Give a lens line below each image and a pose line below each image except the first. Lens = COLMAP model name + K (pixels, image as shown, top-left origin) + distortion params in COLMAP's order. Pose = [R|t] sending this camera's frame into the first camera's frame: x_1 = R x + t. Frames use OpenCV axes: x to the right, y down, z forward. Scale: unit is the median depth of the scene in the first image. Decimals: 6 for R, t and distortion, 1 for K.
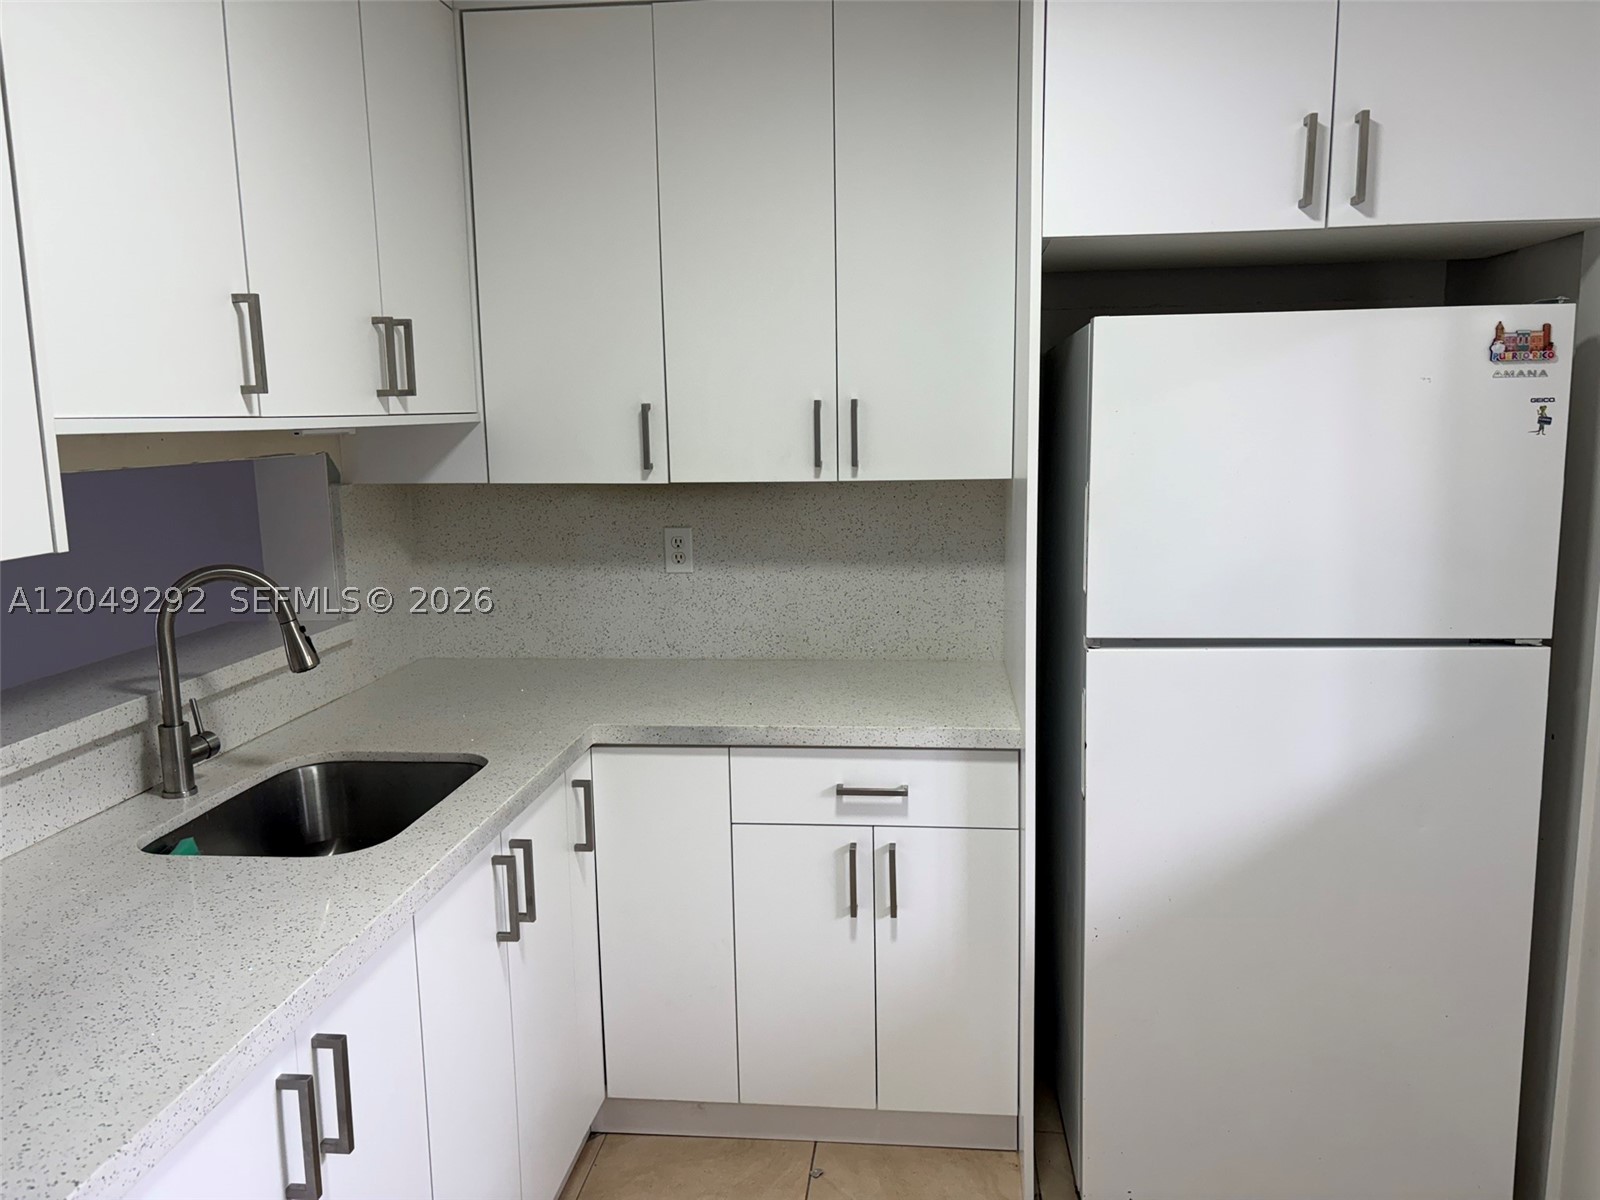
lens RADIAL K [[1182.1, 0, 803.1], [0, 1182.1, 606.0], [0, 0, 1]] dist [0.053415, -0.071539]
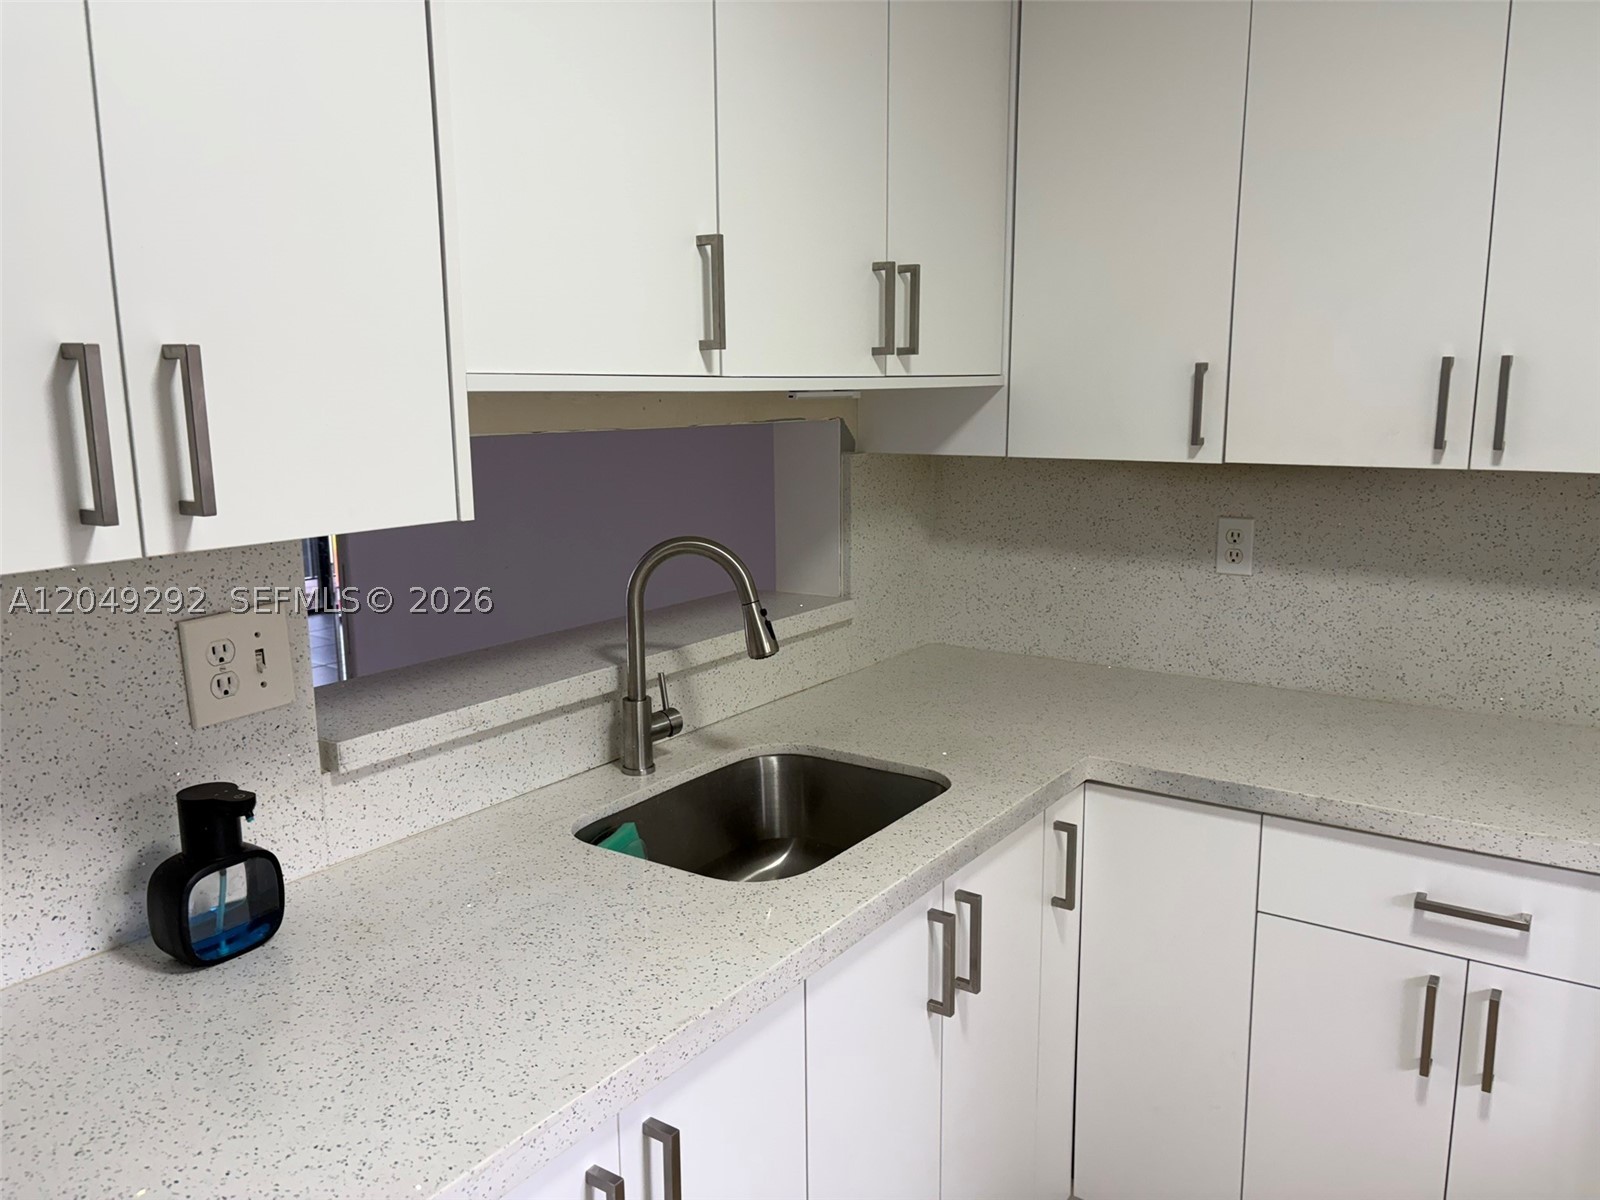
lens RADIAL K [[1182.1, 0, 803.1], [0, 1182.1, 606.0], [0, 0, 1]] dist [0.053415, -0.071539]
pose [[0.879161, 0.095678, -0.466820, 0.022922], [-0.083233, 0.995409, 0.047264, -0.026272], [0.469199, -0.002698, 0.883088, 0.187455]]
